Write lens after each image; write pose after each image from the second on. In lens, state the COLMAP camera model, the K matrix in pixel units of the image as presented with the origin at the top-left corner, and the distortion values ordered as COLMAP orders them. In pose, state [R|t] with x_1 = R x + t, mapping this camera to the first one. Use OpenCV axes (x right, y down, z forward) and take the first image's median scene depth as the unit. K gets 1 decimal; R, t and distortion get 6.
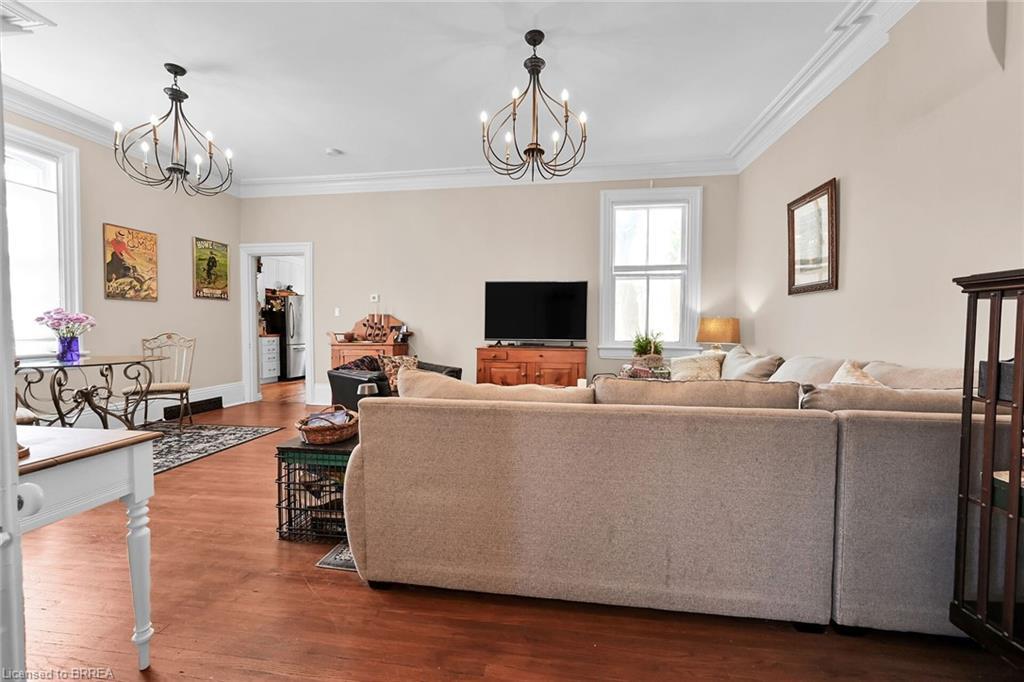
lens RADIAL K [[403.4, 0, 518.7], [0, 403.4, 339.4], [0, 0, 1]] dist [0.000750, 0.000322]
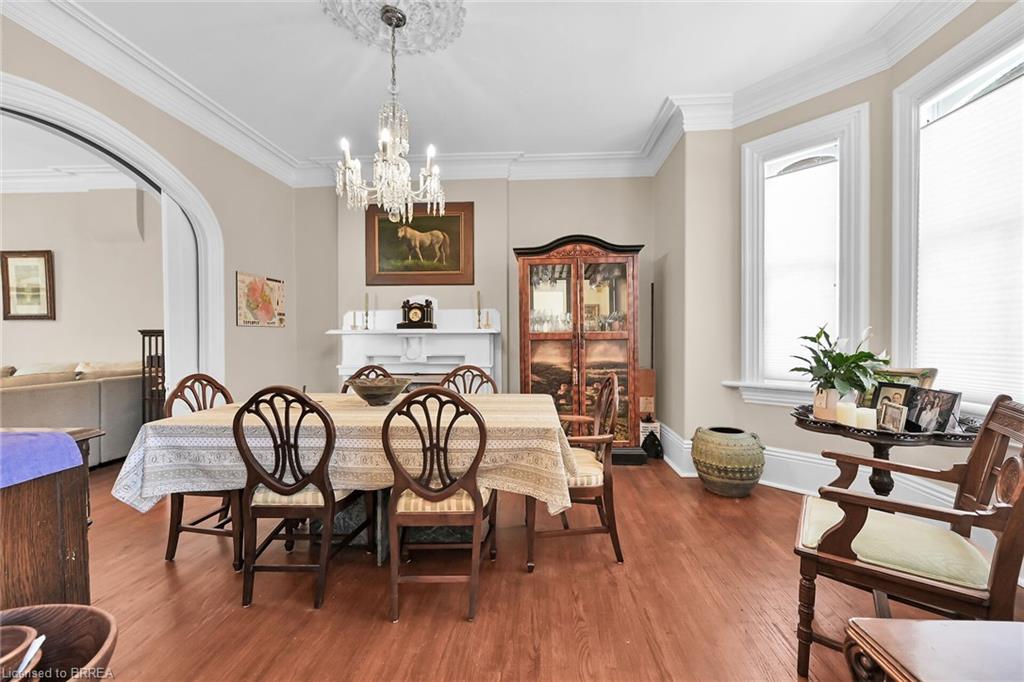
lens RADIAL K [[403.4, 0, 516.0], [0, 403.4, 340.3], [0, 0, 1]] dist [0.000750, 0.000322]
pose [[-0.061546, -0.015662, 0.997981, -0.568825], [0.036201, 0.999184, 0.017914, -0.005348], [-0.997448, 0.037230, -0.060929, -0.441640]]
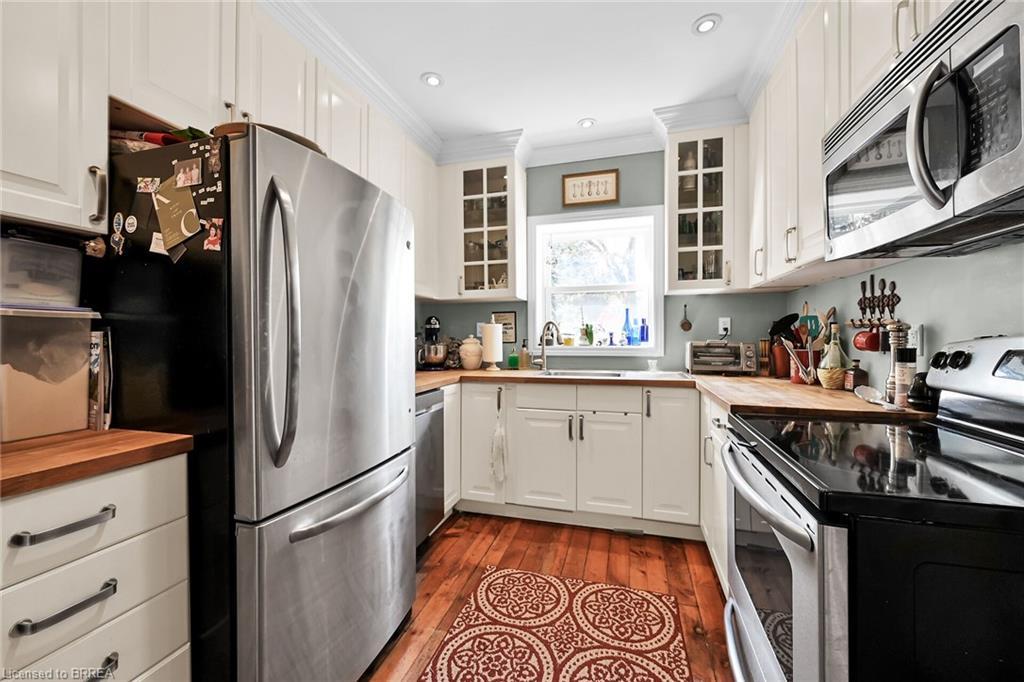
lens RADIAL K [[403.4, 0, 513.3], [0, 403.4, 338.7], [0, 0, 1]] dist [0.000750, 0.000322]
pose [[0.989711, -0.005722, -0.142968, -0.771238], [0.001815, 0.999622, -0.027442, -0.063789], [0.143071, 0.026900, 0.989347, 1.448388]]
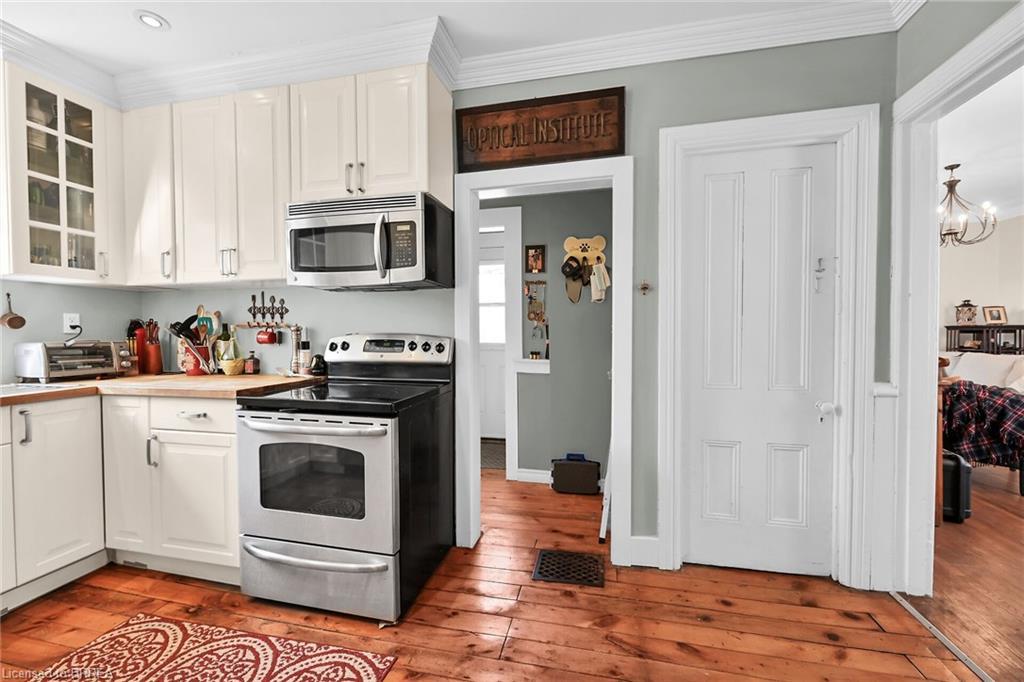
lens RADIAL K [[403.4, 0, 516.9], [0, 403.4, 338.7], [0, 0, 1]] dist [0.000750, 0.000322]
pose [[0.079299, -0.026294, 0.996504, -0.998787], [0.038157, 0.999000, 0.023323, -0.068914], [-0.996120, 0.036174, 0.080223, 1.483721]]
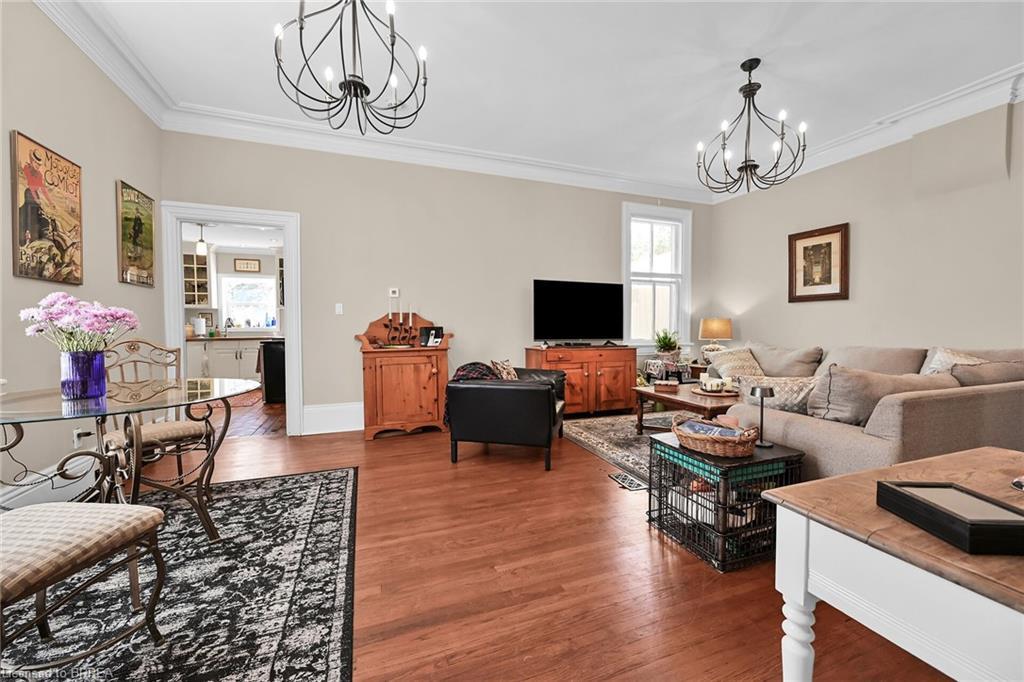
lens RADIAL K [[403.4, 0, 512.4], [0, 403.4, 339.5], [0, 0, 1]] dist [0.000750, 0.000322]
pose [[0.874065, -0.020630, 0.485370, -0.608812], [0.021407, 0.999763, 0.003942, -0.007481], [-0.485336, 0.006945, 0.874300, 0.201088]]
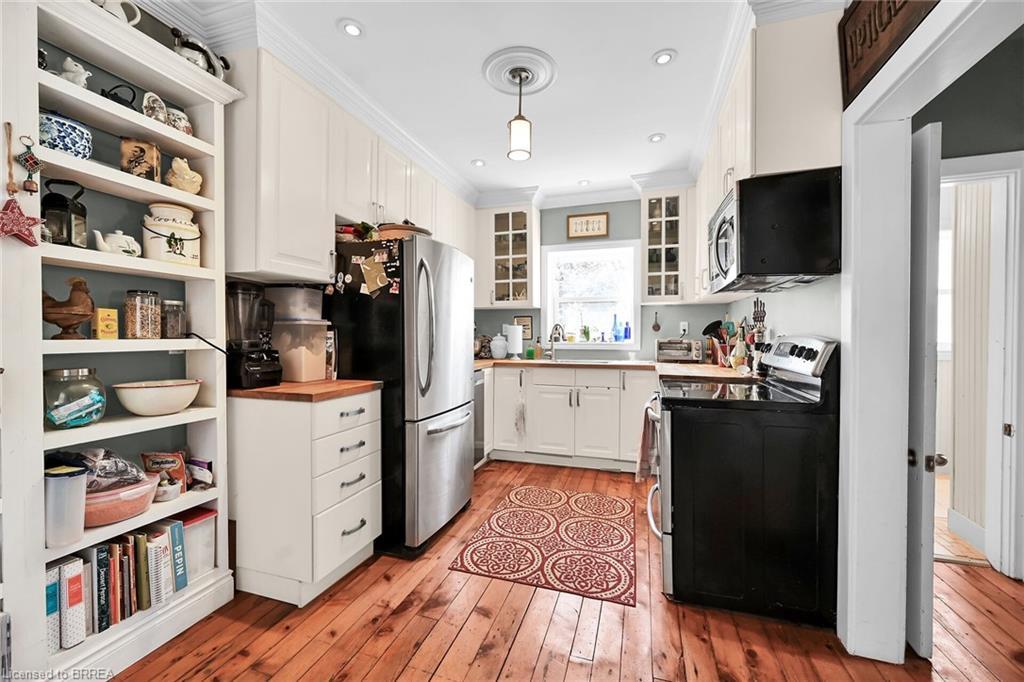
lens RADIAL K [[403.4, 0, 513.9], [0, 403.4, 339.5], [0, 0, 1]] dist [0.000750, 0.000322]
pose [[0.985980, 0.000108, -0.166861, -0.753000], [-0.003699, 0.999768, -0.021209, -0.056253], [0.166820, 0.021529, 0.985752, 1.223829]]
